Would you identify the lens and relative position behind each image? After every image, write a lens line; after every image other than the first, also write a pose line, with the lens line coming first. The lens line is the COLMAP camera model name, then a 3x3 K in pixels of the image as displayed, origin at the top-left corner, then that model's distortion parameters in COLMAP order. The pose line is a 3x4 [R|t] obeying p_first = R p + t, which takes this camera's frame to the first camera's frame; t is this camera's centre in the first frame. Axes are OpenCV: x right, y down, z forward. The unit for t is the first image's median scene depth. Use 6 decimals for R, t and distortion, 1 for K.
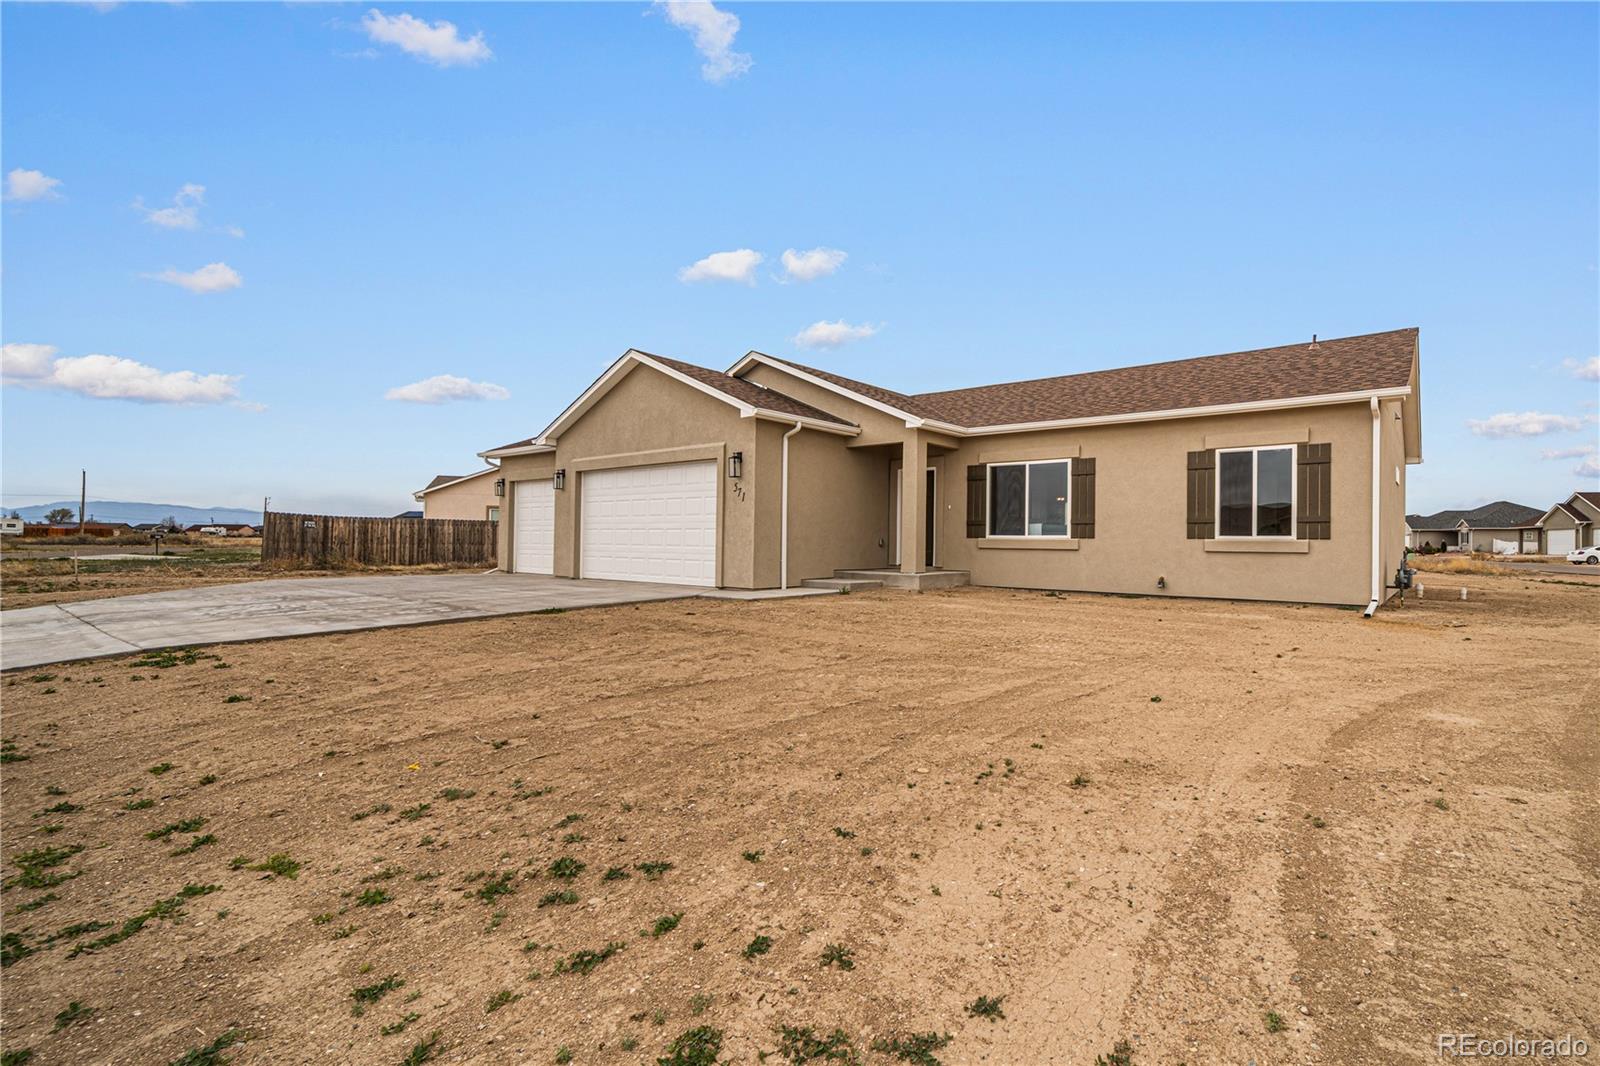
lens RADIAL K [[648.1, 0, 797.1], [0, 648.1, 519.0], [0, 0, 1]] dist [-0.000201, -0.000145]
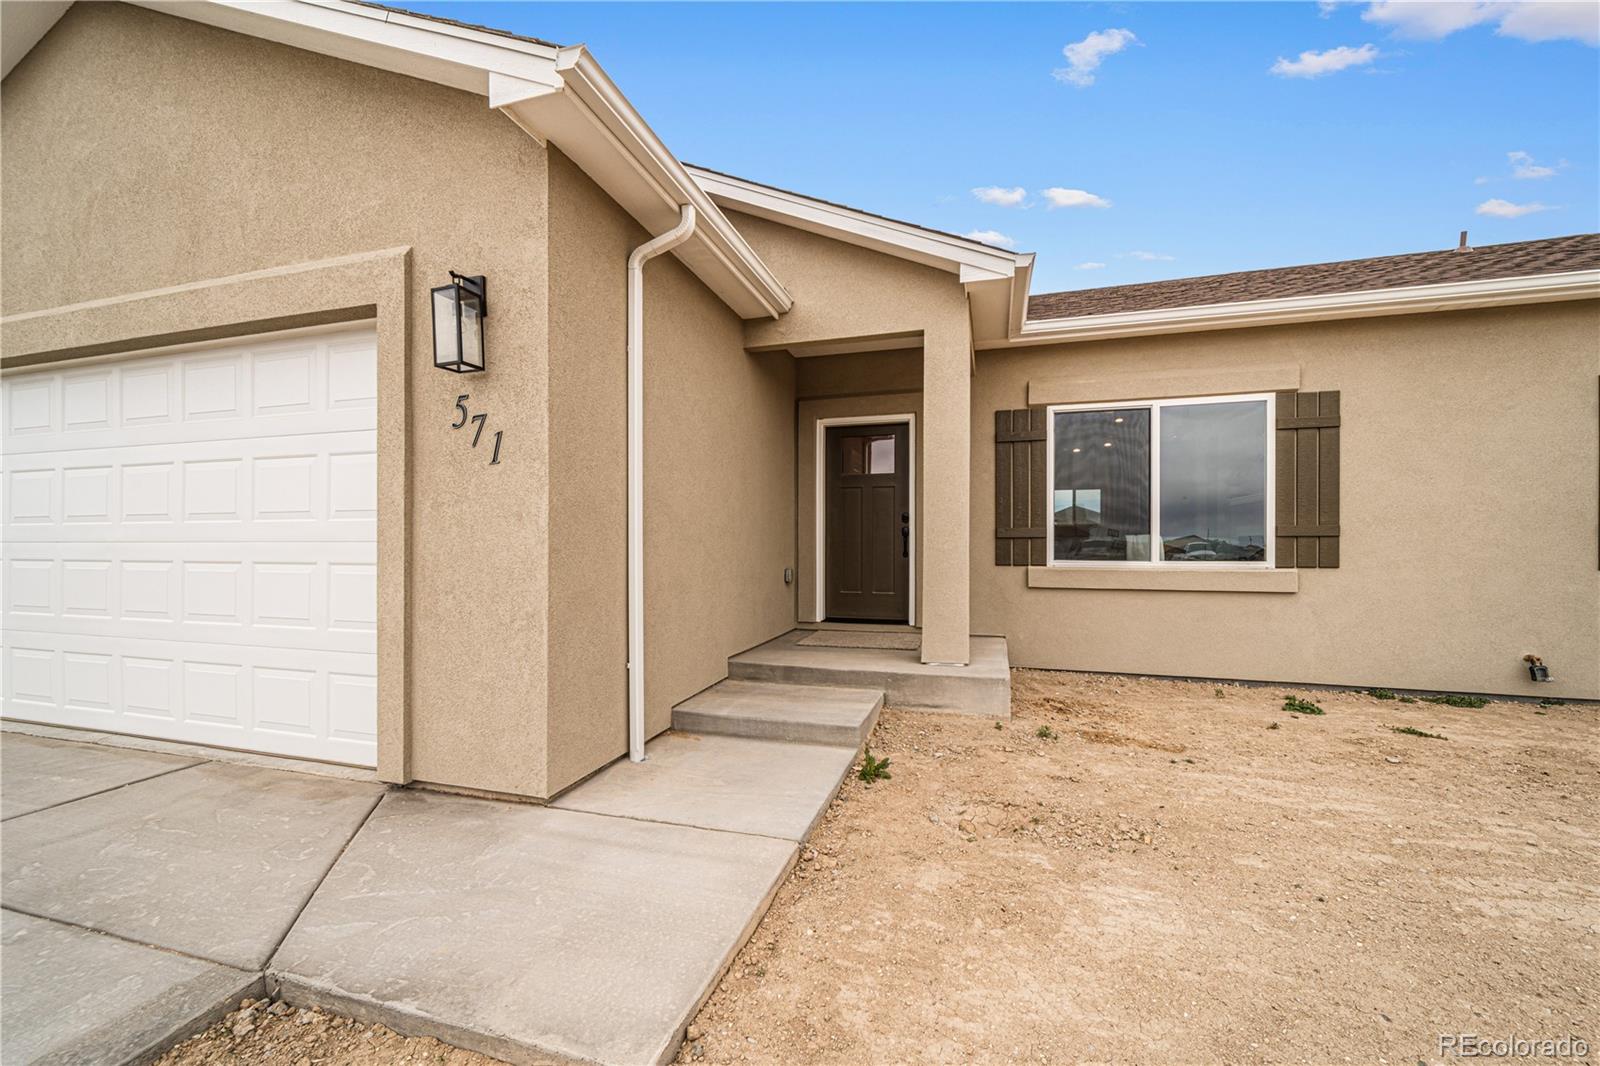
lens RADIAL K [[662.3, 0, 774.4], [0, 662.3, 533.9], [0, 0, 1]] dist [-0.000453, -0.000183]
pose [[0.911420, -0.009540, 0.411367, -0.089504], [0.001158, 0.999787, 0.020621, -0.004329], [-0.411476, -0.018318, 0.911236, 0.700664]]
